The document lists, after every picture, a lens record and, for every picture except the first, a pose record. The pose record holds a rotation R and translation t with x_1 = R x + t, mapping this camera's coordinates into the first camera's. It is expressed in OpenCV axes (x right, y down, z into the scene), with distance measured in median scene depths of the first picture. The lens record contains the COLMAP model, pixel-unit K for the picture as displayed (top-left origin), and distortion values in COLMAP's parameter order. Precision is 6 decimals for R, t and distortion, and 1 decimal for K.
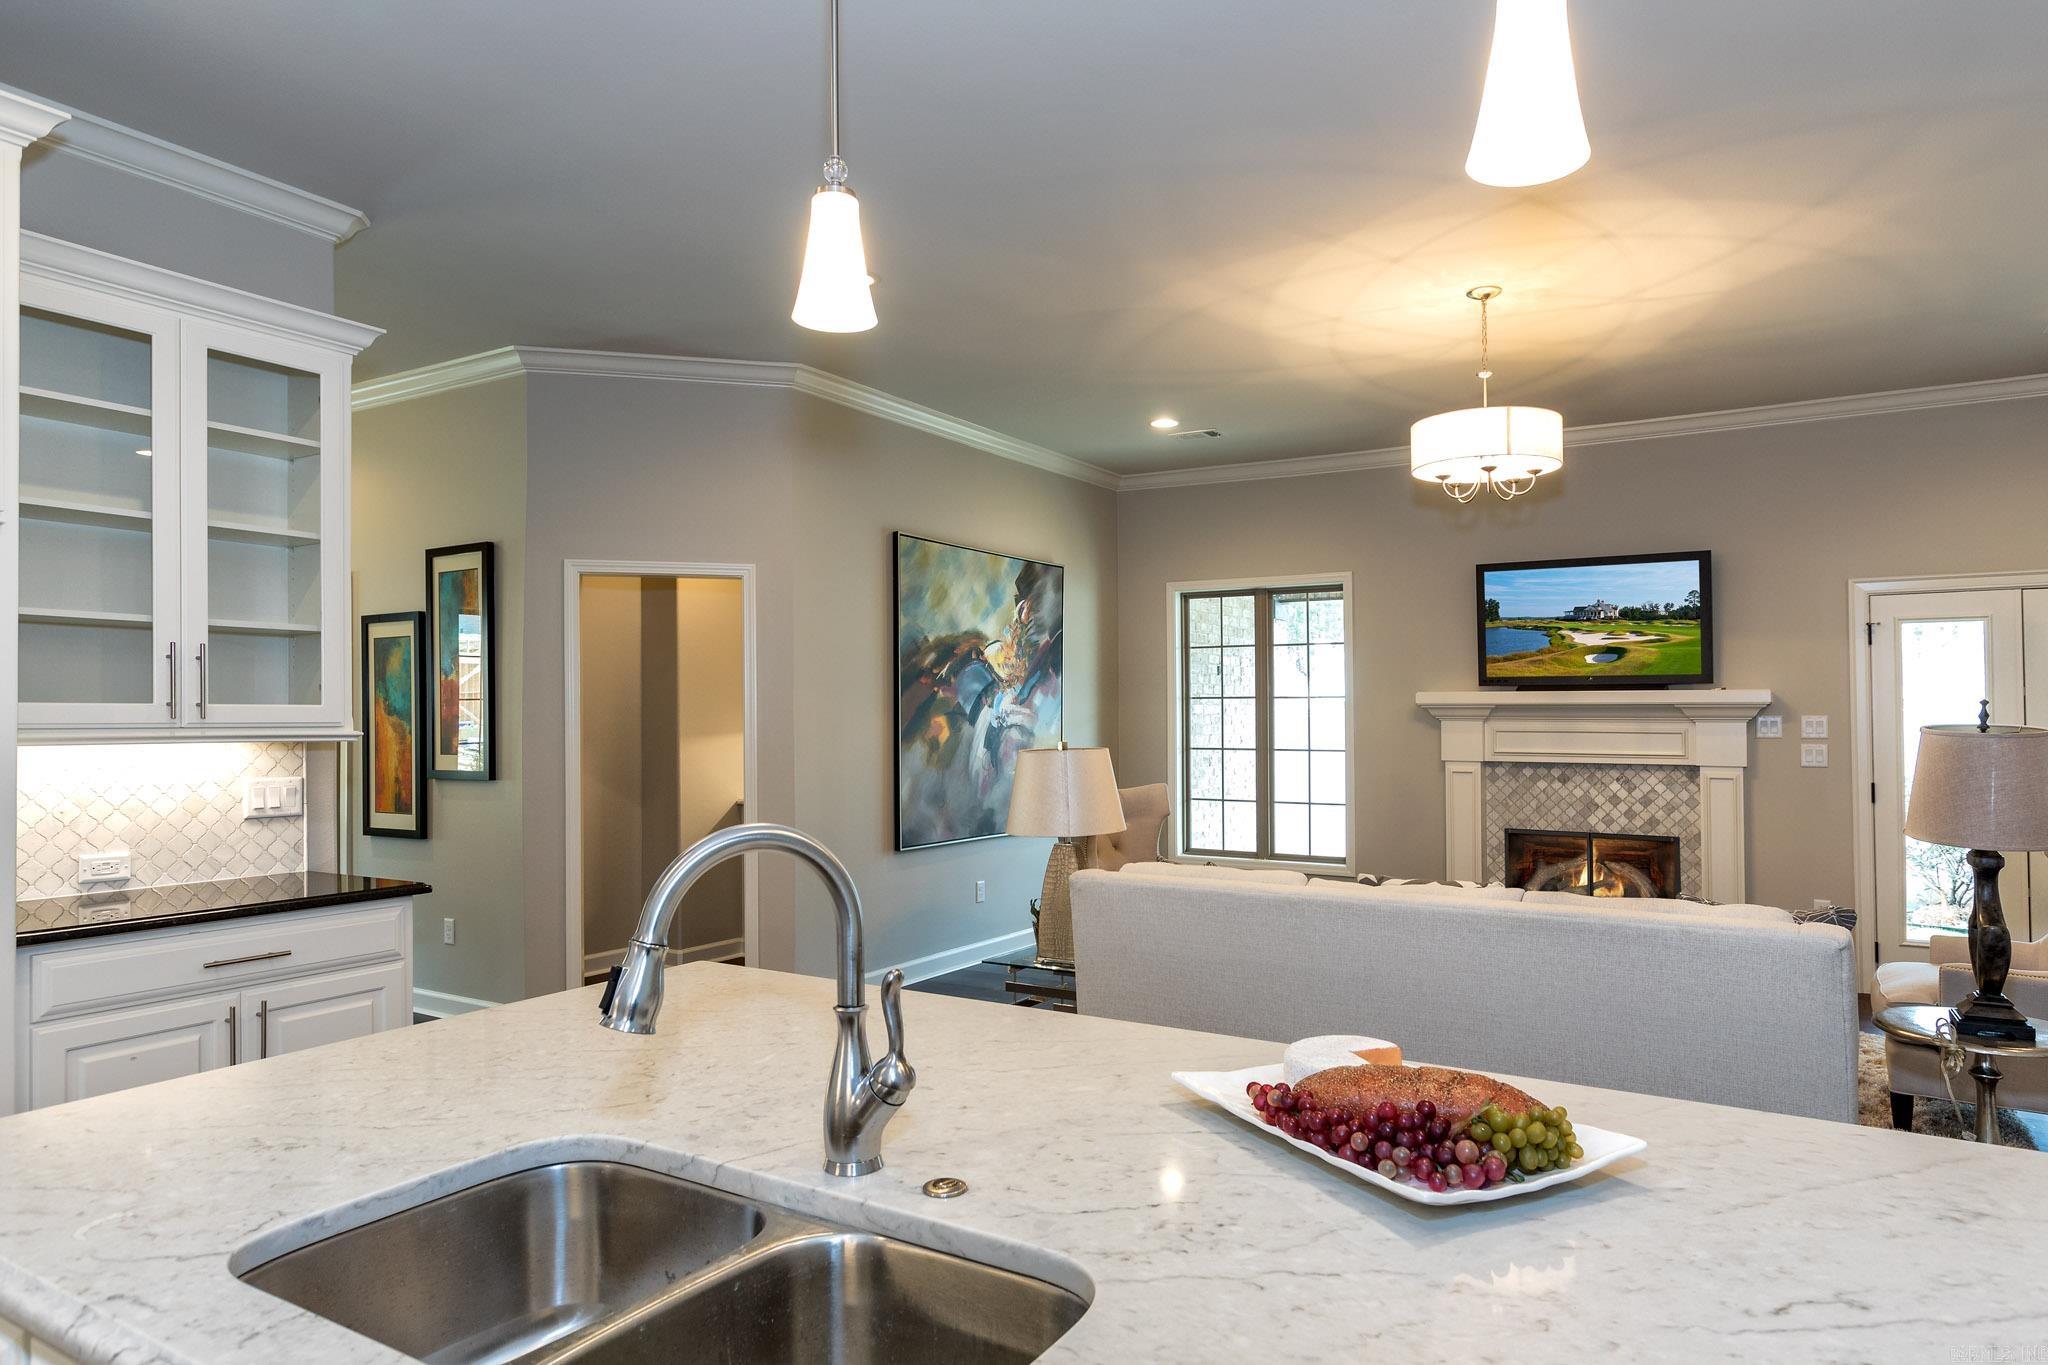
lens RADIAL K [[1133.5, 0, 1093.6], [0, 1133.5, 680.9], [0, 0, 1]] dist [0.015444, 0.001320]
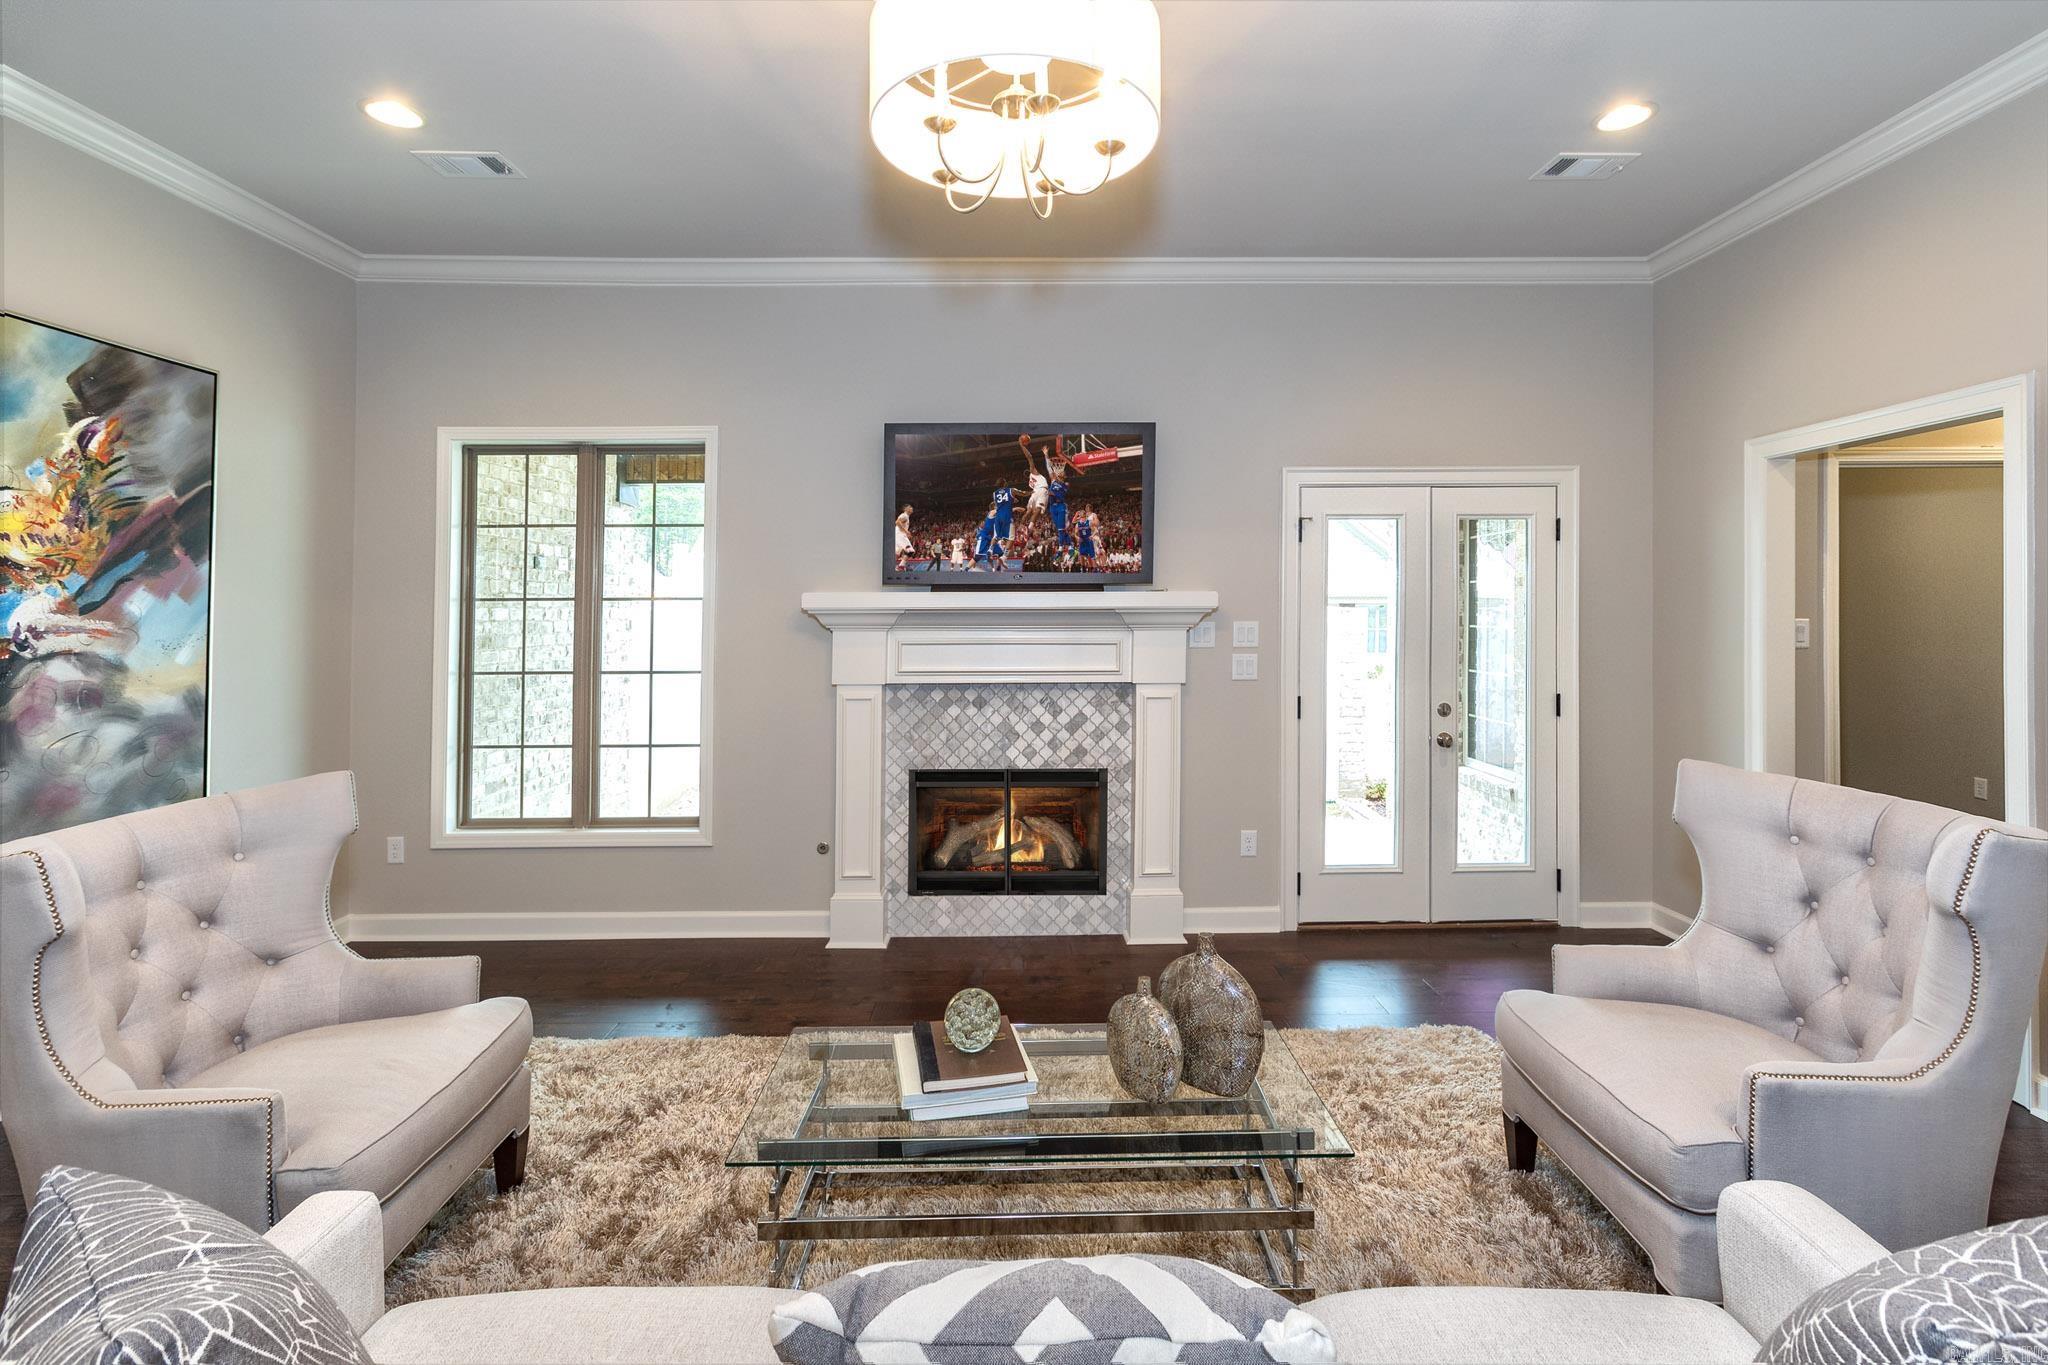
lens RADIAL K [[1050.0, 0, 988.6], [0, 1050.0, 589.9], [0, 0, 1]] dist [-0.010930, 0.003649]
pose [[0.881032, 0.005118, 0.473030, 0.073999], [-0.010000, 0.999920, 0.007806, 0.001770], [-0.472952, -0.011608, 0.881012, 0.361028]]
